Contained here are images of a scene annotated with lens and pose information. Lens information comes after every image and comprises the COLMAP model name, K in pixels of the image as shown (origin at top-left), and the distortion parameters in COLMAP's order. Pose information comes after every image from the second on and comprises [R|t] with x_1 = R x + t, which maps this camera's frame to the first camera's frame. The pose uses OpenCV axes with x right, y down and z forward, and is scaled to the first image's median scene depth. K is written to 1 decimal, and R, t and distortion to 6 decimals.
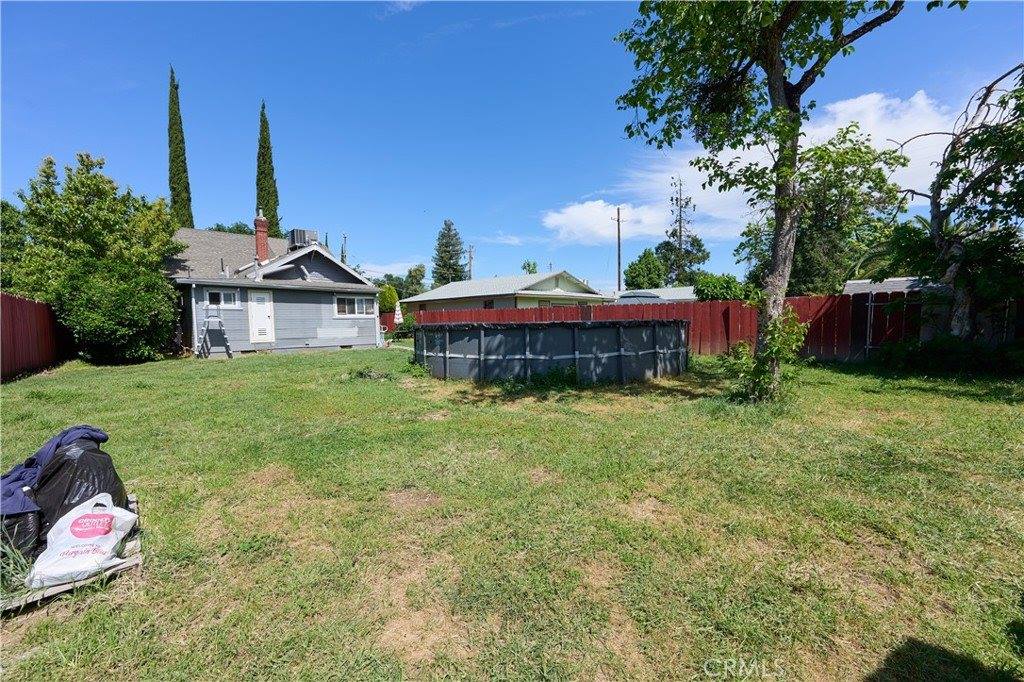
lens RADIAL K [[400.9, 0, 509.9], [0, 400.9, 344.4], [0, 0, 1]] dist [-0.001007, -0.000184]
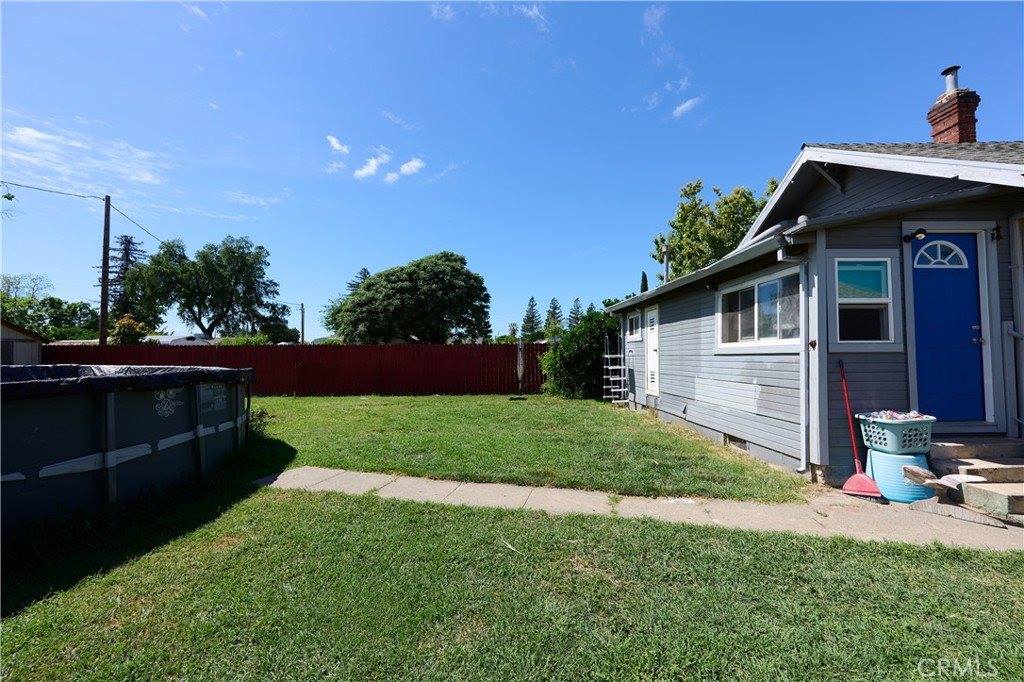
lens RADIAL K [[400.9, 0, 509.9], [0, 400.9, 344.4], [0, 0, 1]] dist [-0.001007, -0.000184]
pose [[-0.687776, -0.011722, -0.725828, -0.045279], [-0.034892, 0.999248, 0.016925, -0.069985], [0.725084, 0.036967, -0.687668, 1.072270]]
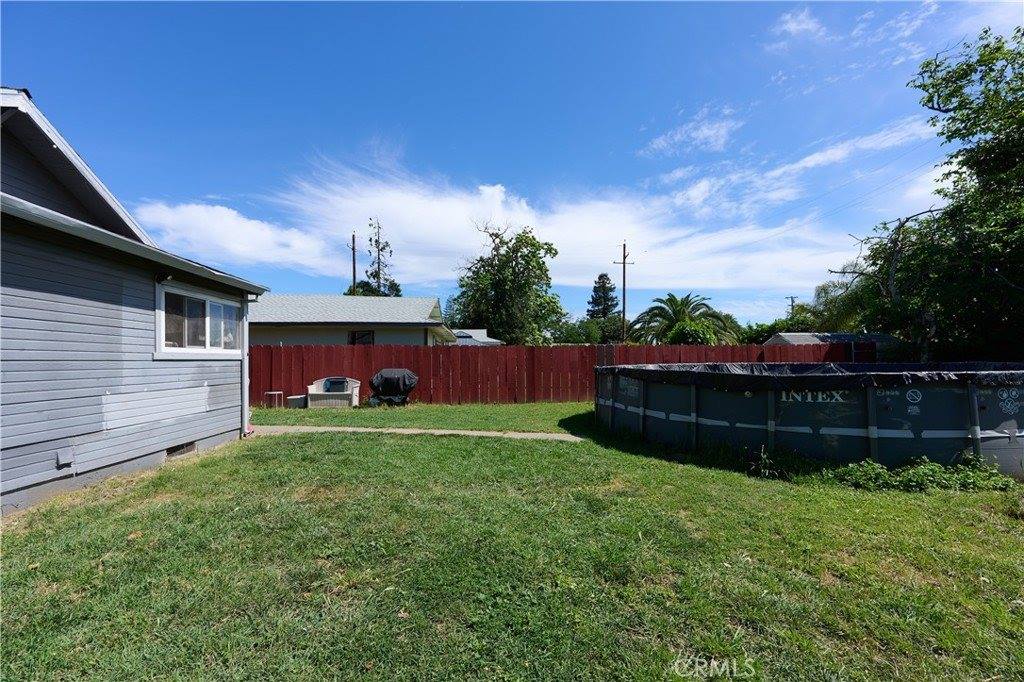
lens RADIAL K [[400.9, 0, 509.9], [0, 400.9, 344.4], [0, 0, 1]] dist [-0.001007, -0.000184]
pose [[0.632712, 0.038075, 0.773451, -0.484596], [0.046400, 0.995132, -0.086945, -0.035762], [-0.772996, 0.090899, 0.627865, 0.585797]]
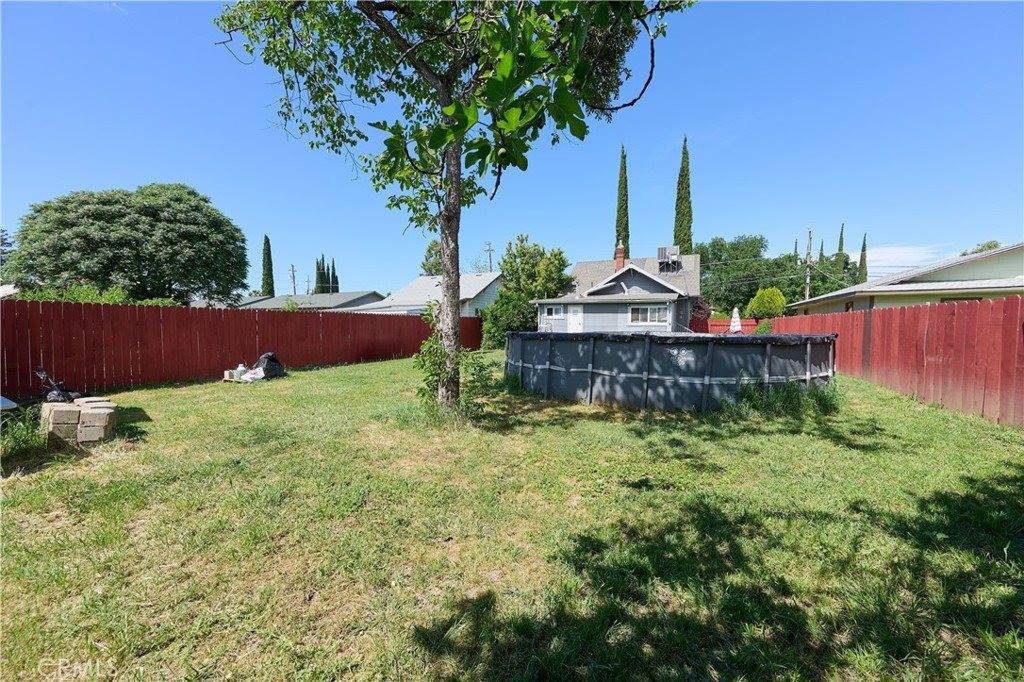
lens RADIAL K [[399.4, 0, 505.0], [0, 399.4, 337.3], [0, 0, 1]] dist [-0.000426, -0.000046]
pose [[0.344048, 0.040742, -0.938068, 0.517450], [-0.065938, 0.997640, 0.019146, -0.027887], [0.936634, 0.055267, 0.345922, 0.250319]]
